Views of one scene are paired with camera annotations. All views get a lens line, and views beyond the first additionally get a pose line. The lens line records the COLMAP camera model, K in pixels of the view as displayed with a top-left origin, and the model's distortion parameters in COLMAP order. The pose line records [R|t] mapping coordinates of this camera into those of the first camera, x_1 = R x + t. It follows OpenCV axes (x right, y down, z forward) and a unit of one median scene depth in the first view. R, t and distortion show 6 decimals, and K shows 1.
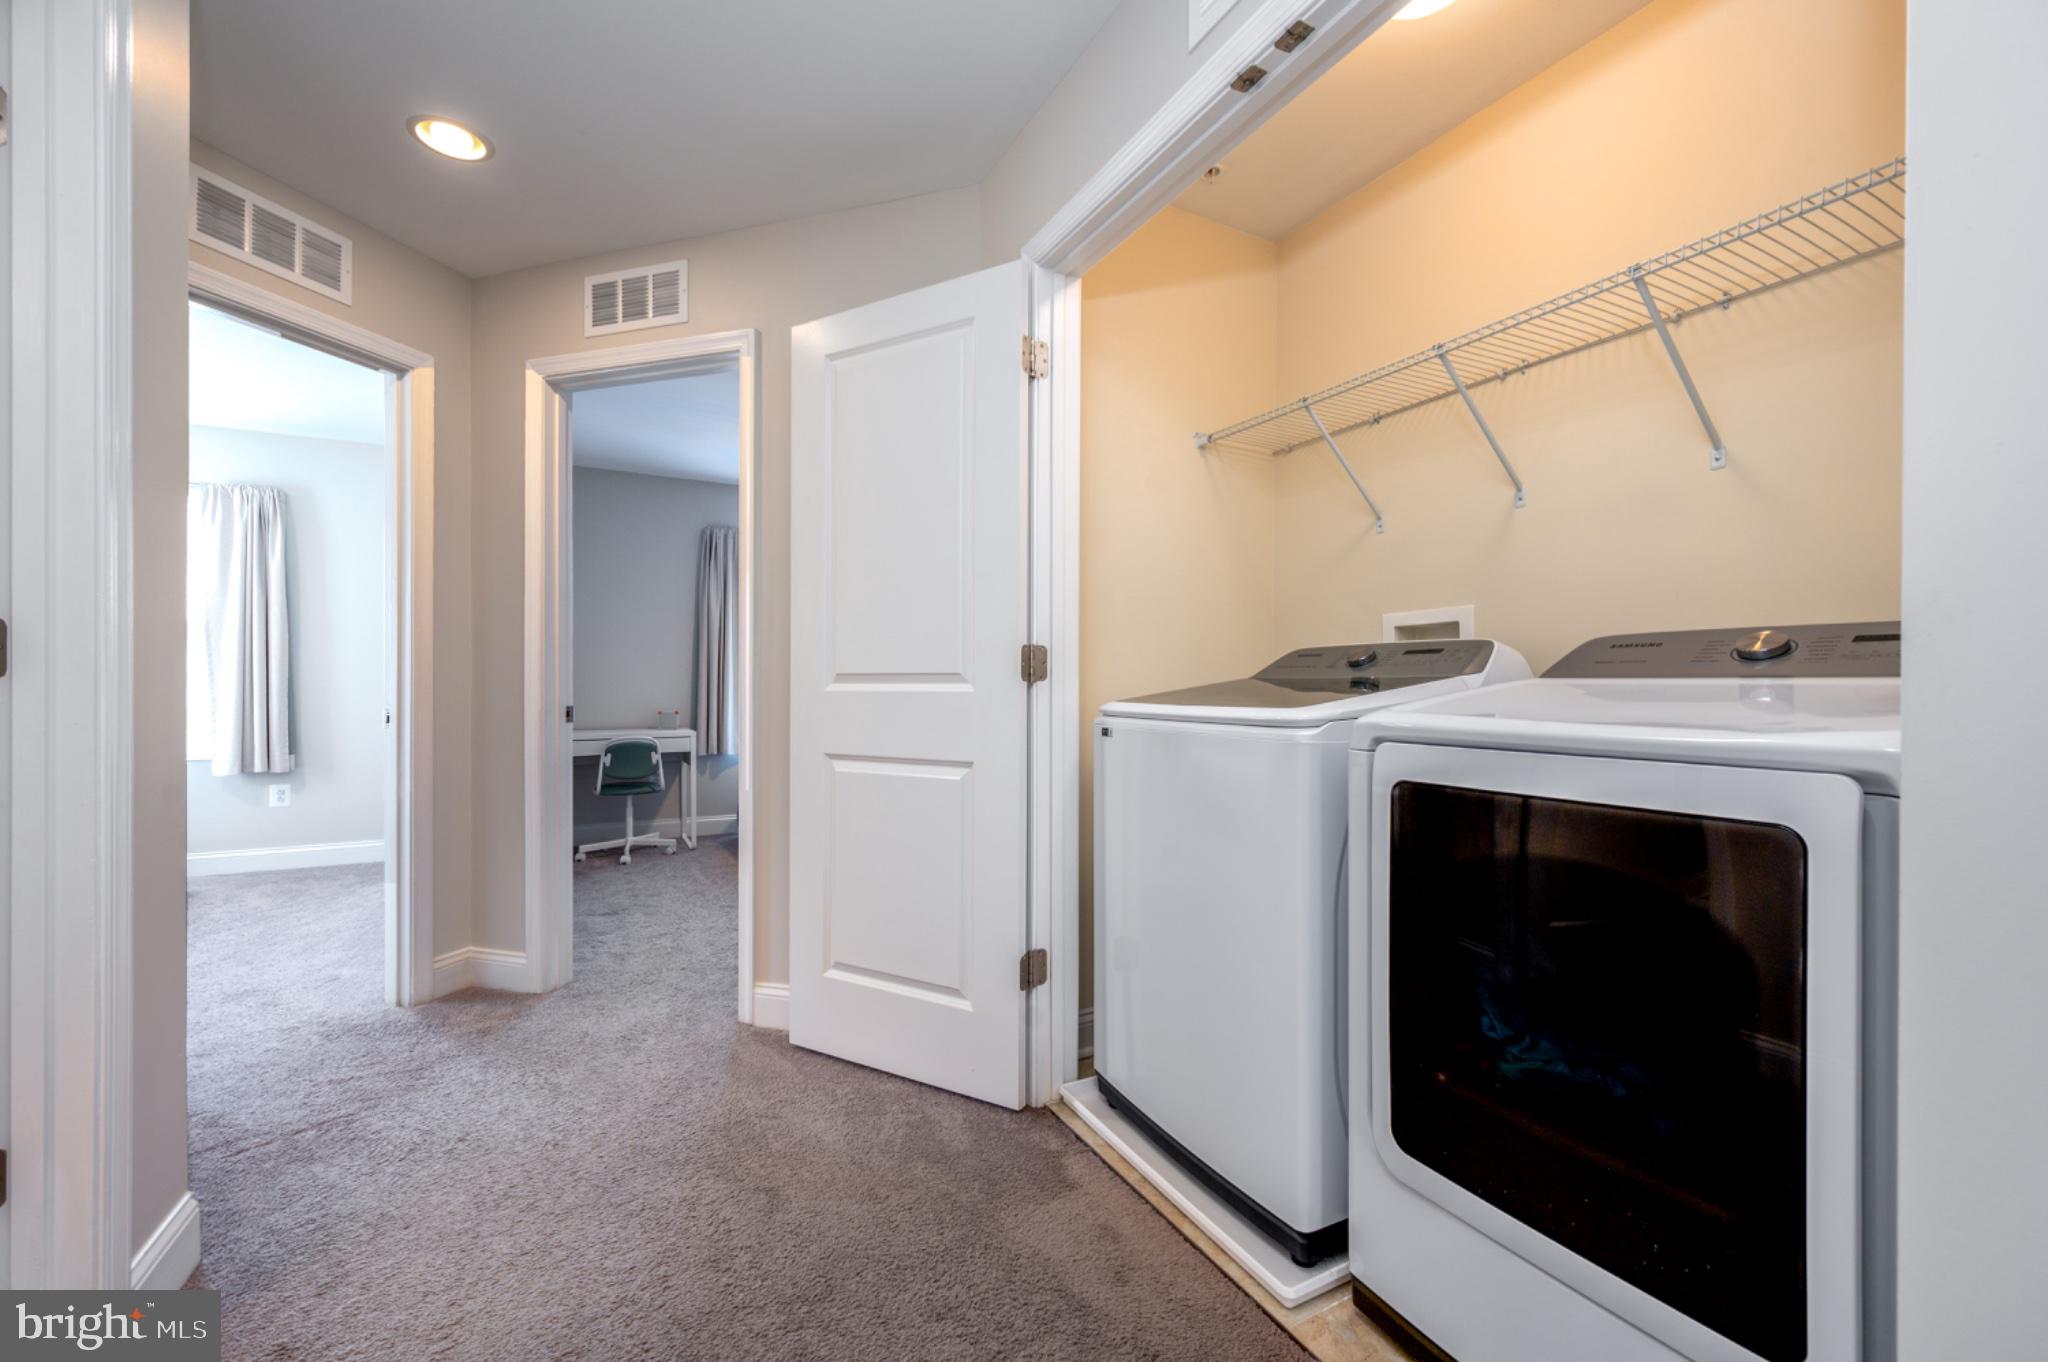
lens RADIAL K [[831.0, 0, 1035.9], [0, 831.0, 686.0], [0, 0, 1]] dist [-0.005190, 0.000730]
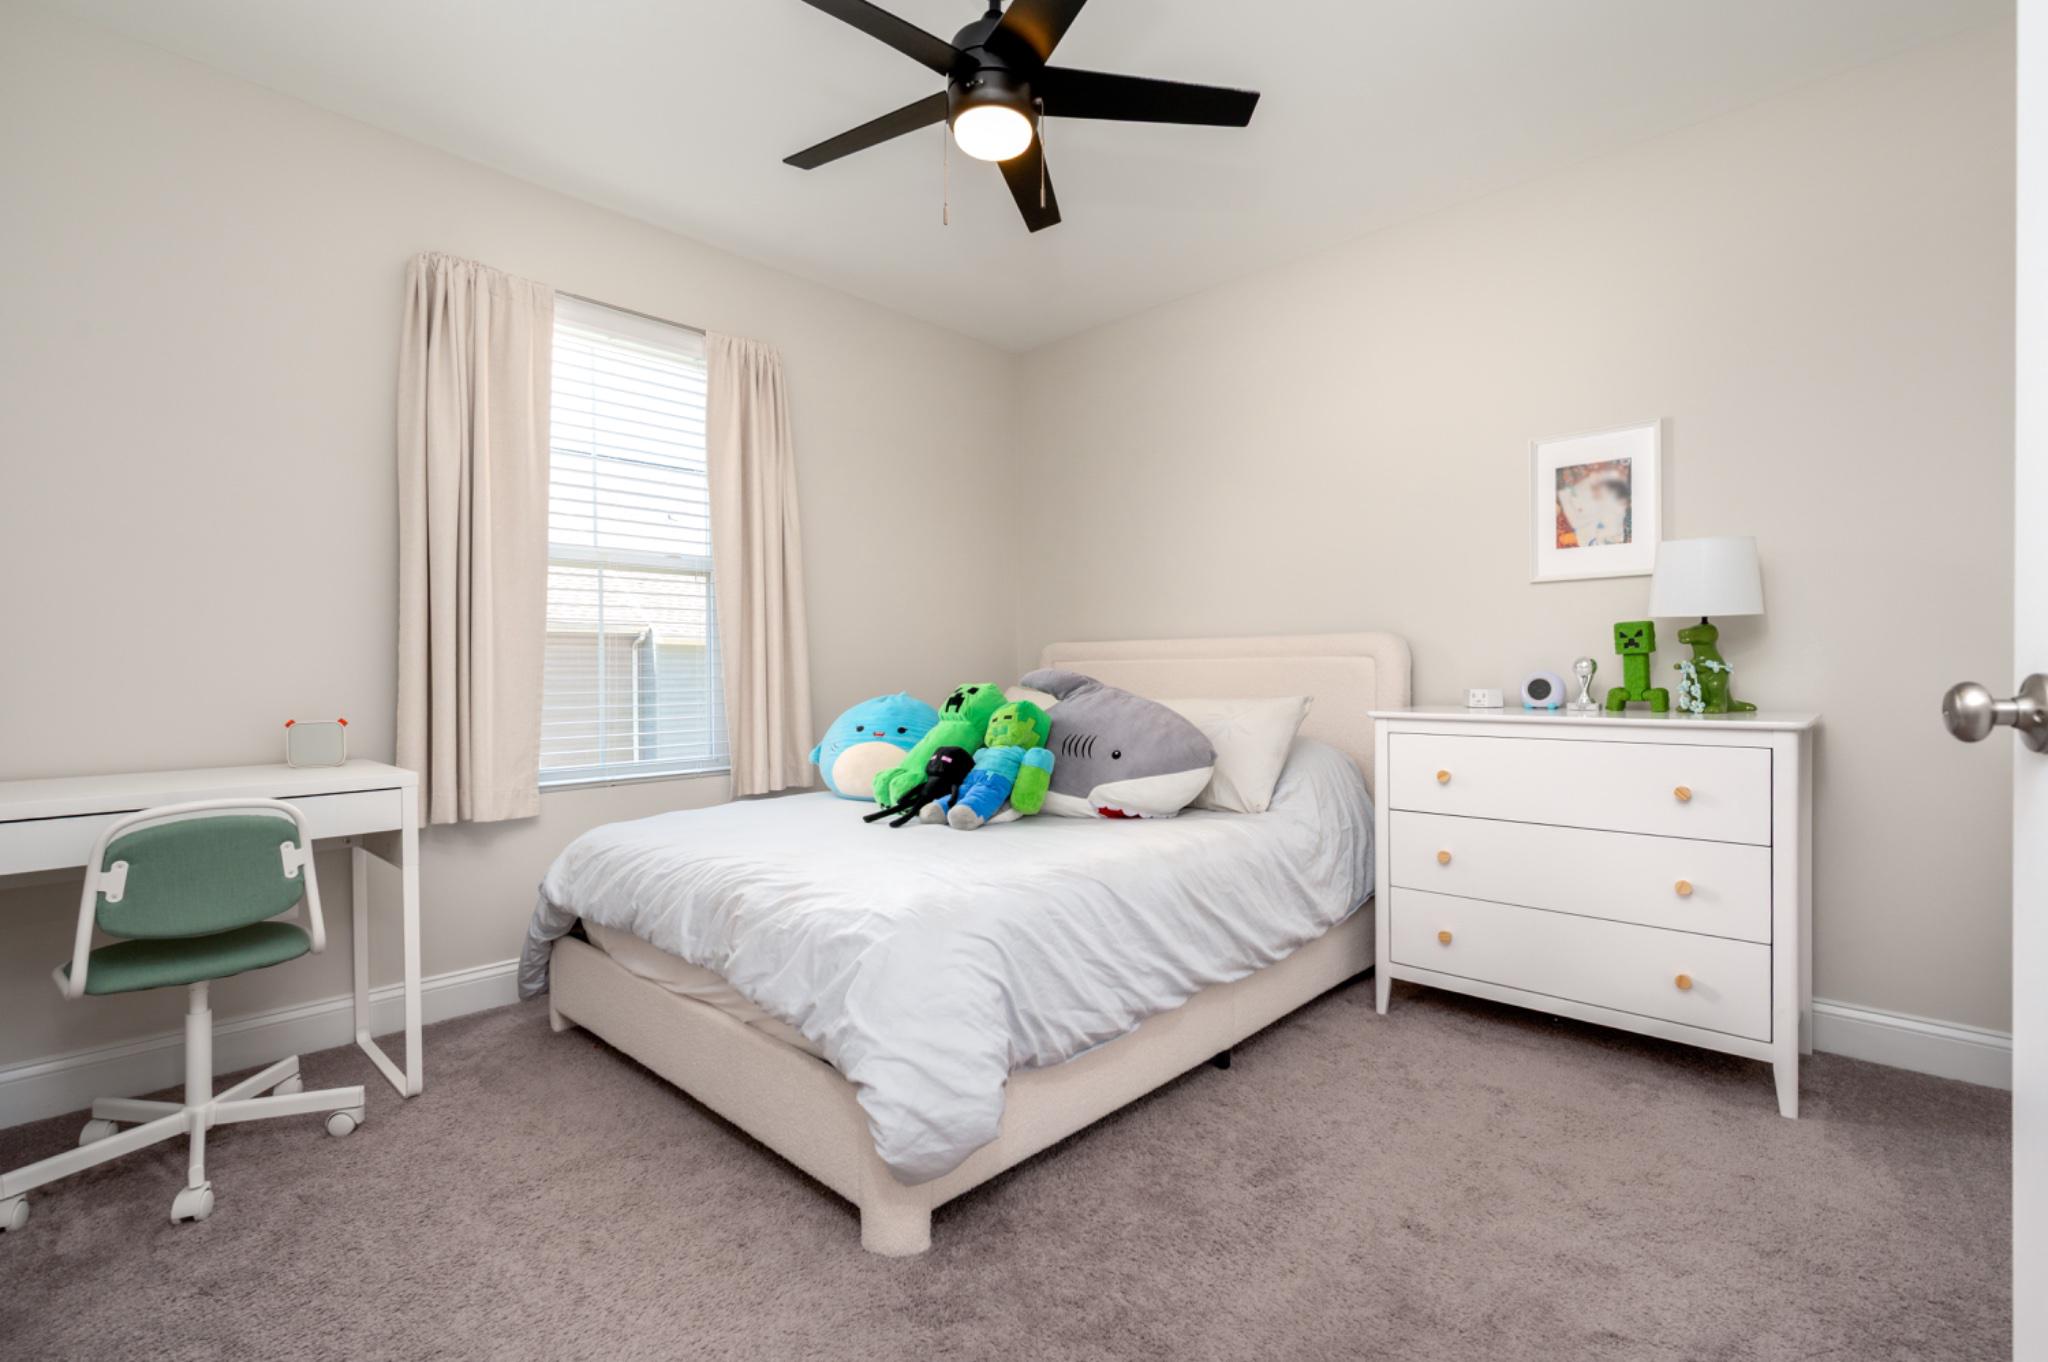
lens RADIAL K [[913.6, 0, 1021.4], [0, 913.6, 680.7], [0, 0, 1]] dist [-0.002968, -0.000369]
pose [[0.955754, -0.004165, 0.294137, -0.282869], [0.003644, 0.999991, 0.002318, 0.014632], [-0.294144, -0.001143, 0.955761, 0.556817]]
